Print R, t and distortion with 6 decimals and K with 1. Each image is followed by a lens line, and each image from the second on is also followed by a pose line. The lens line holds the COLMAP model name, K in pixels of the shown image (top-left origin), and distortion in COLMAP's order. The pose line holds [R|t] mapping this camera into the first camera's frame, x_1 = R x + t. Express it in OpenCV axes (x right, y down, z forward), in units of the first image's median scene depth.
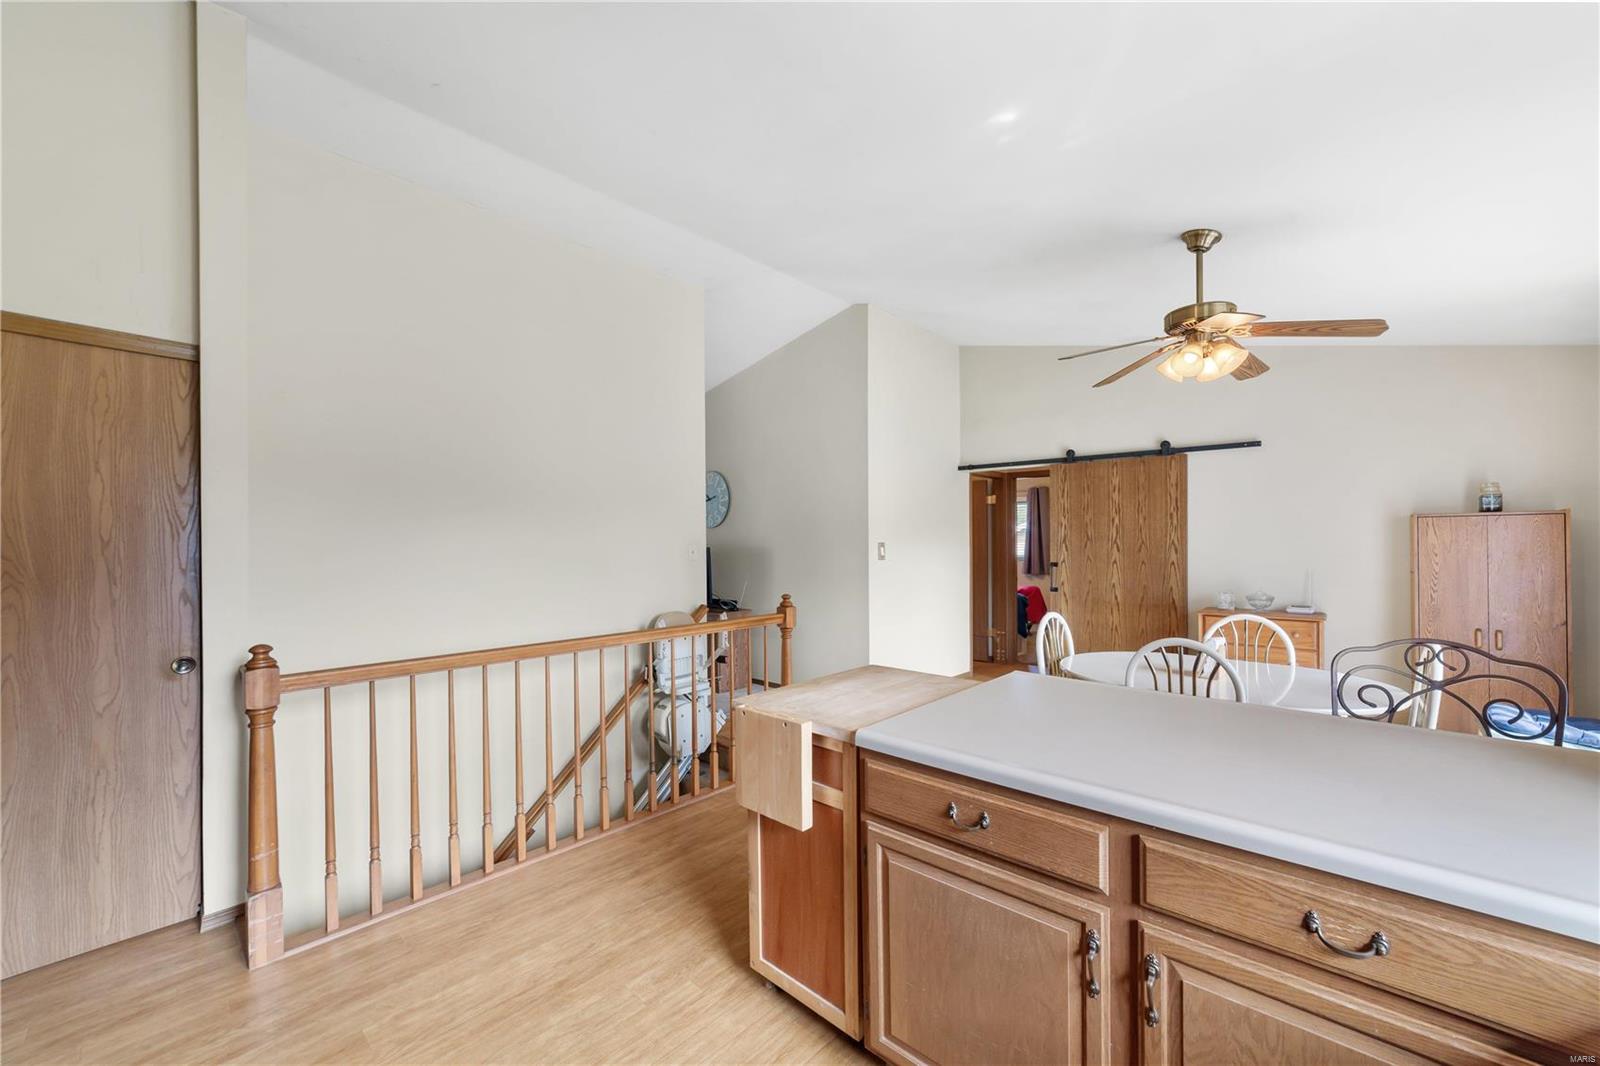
lens RADIAL K [[622.8, 0, 792.3], [0, 622.8, 539.0], [0, 0, 1]] dist [-0.011977, 0.003558]
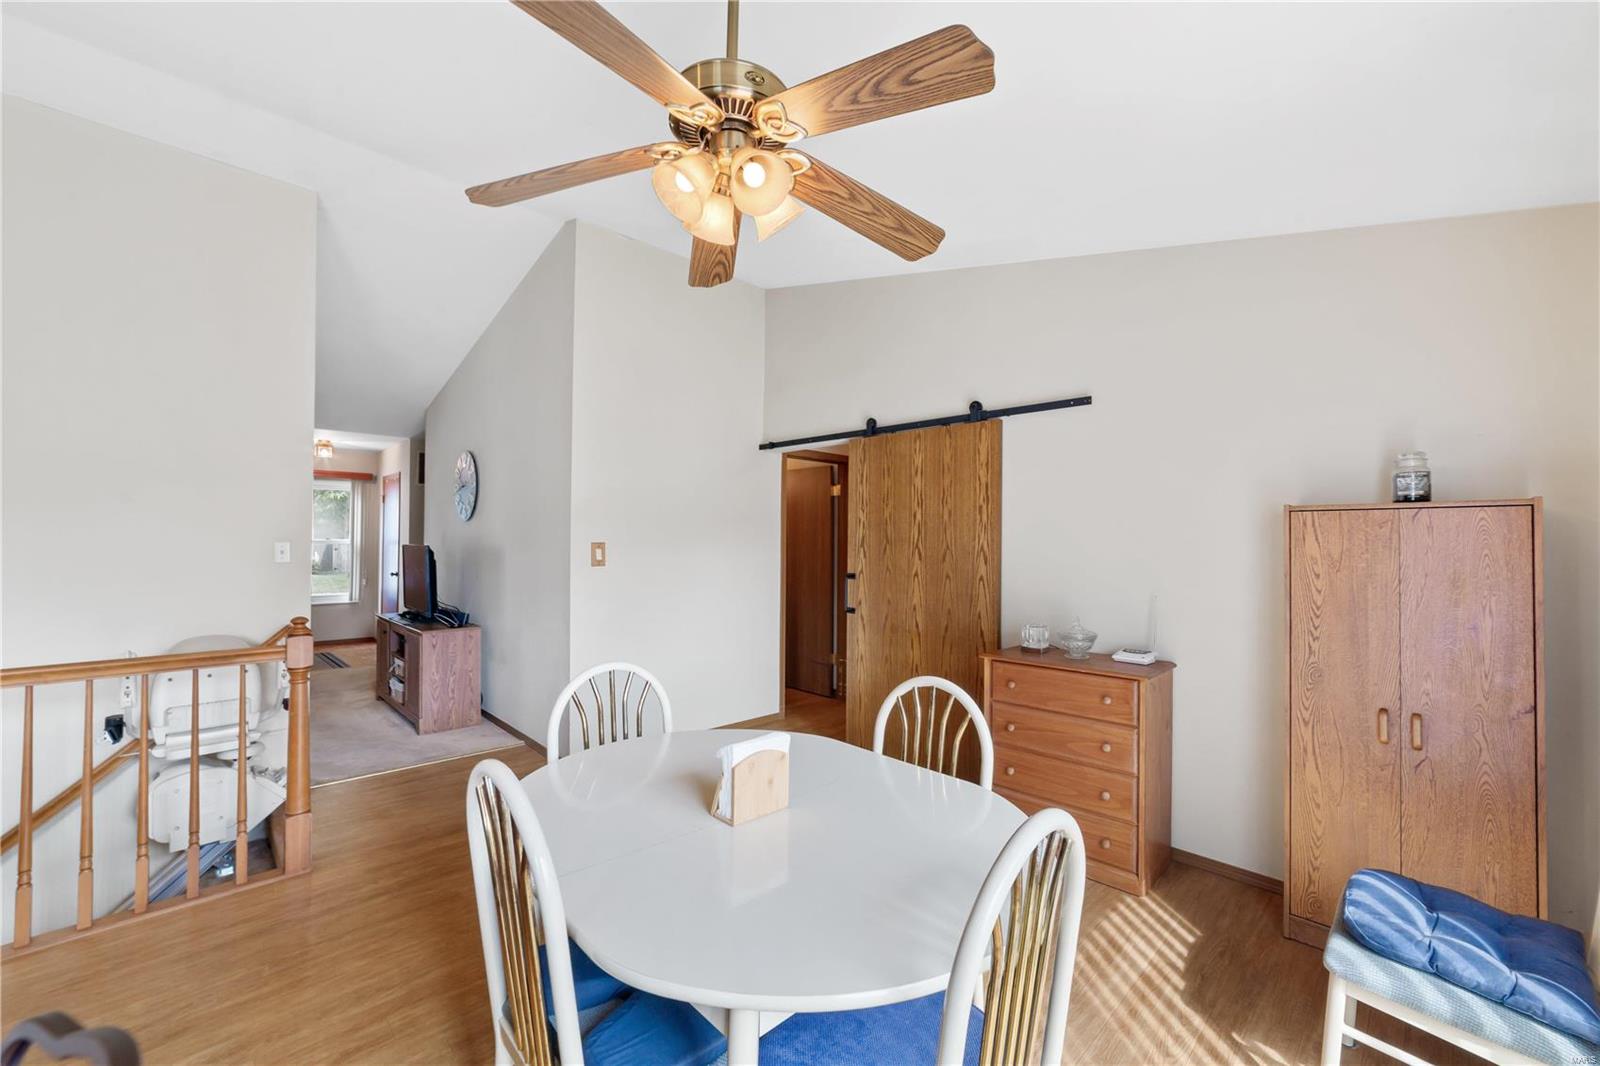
lens RADIAL K [[622.8, 0, 805.8], [0, 622.8, 533.7], [0, 0, 1]] dist [-0.011977, 0.003558]
pose [[0.997997, 0.013521, -0.061807, 0.461536], [-0.014068, 0.999866, -0.008414, -0.001901], [0.061685, 0.009266, 0.998053, 0.299903]]
